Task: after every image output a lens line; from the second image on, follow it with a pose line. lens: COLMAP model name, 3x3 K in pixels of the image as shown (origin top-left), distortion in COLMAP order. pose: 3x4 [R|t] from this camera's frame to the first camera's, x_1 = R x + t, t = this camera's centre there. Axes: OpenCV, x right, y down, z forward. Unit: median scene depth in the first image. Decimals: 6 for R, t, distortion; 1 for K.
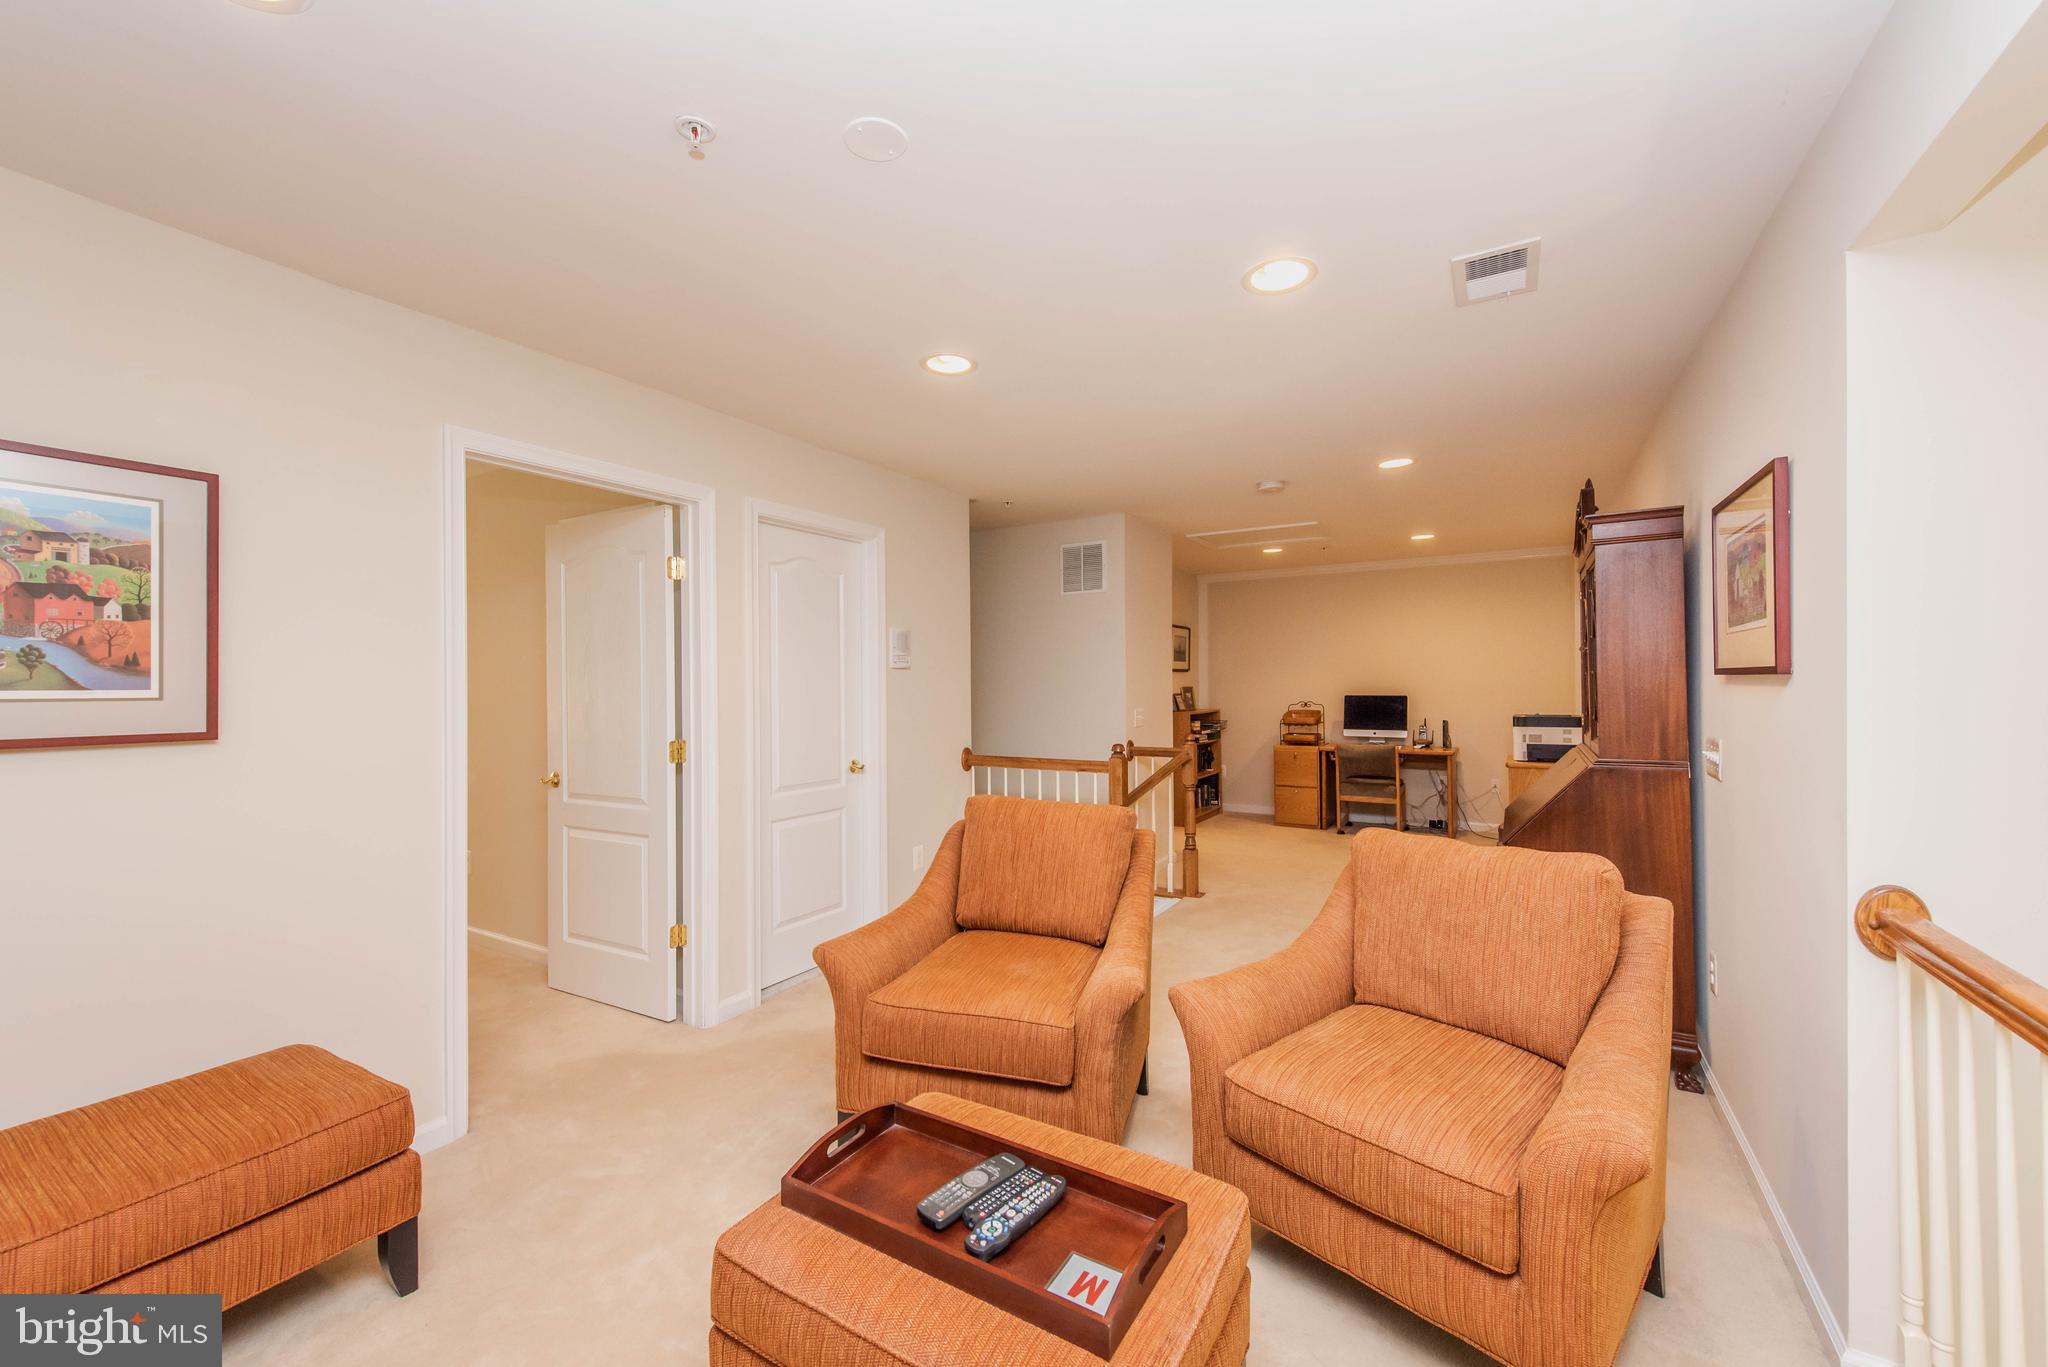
lens RADIAL K [[803.6, 0, 1045.4], [0, 803.6, 685.5], [0, 0, 1]] dist [0.014256, -0.000379]
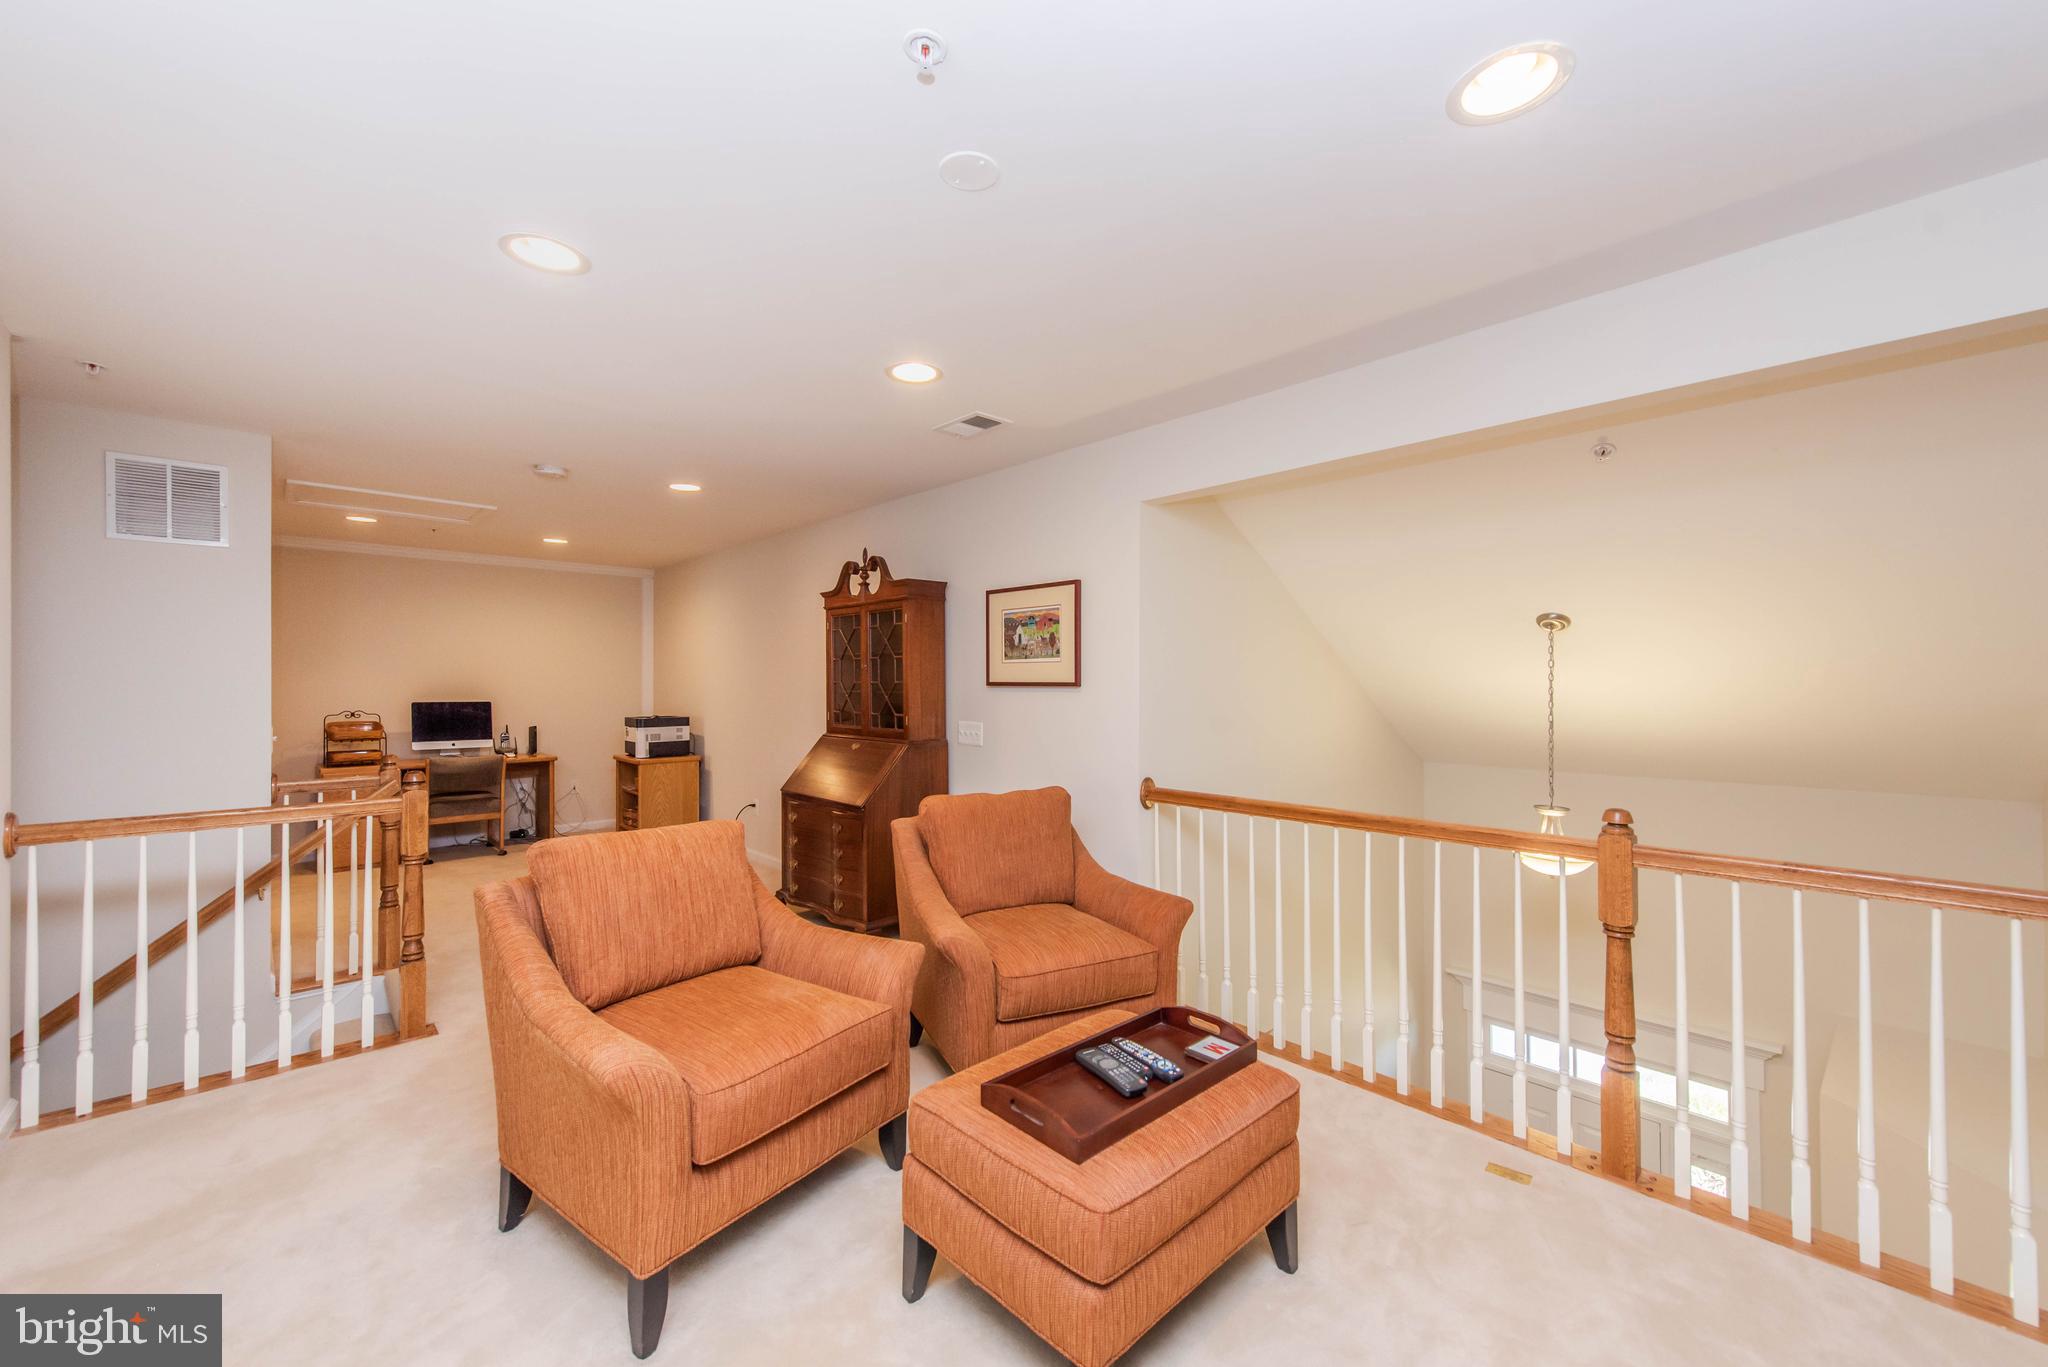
lens RADIAL K [[803.6, 0, 1020.3], [0, 803.6, 682.9], [0, 0, 1]] dist [0.014256, -0.000379]
pose [[0.281965, 0.008249, 0.959389, -0.281218], [-0.000549, 0.999964, -0.008437, -0.001412], [-0.959424, 0.001852, 0.281960, 0.152342]]
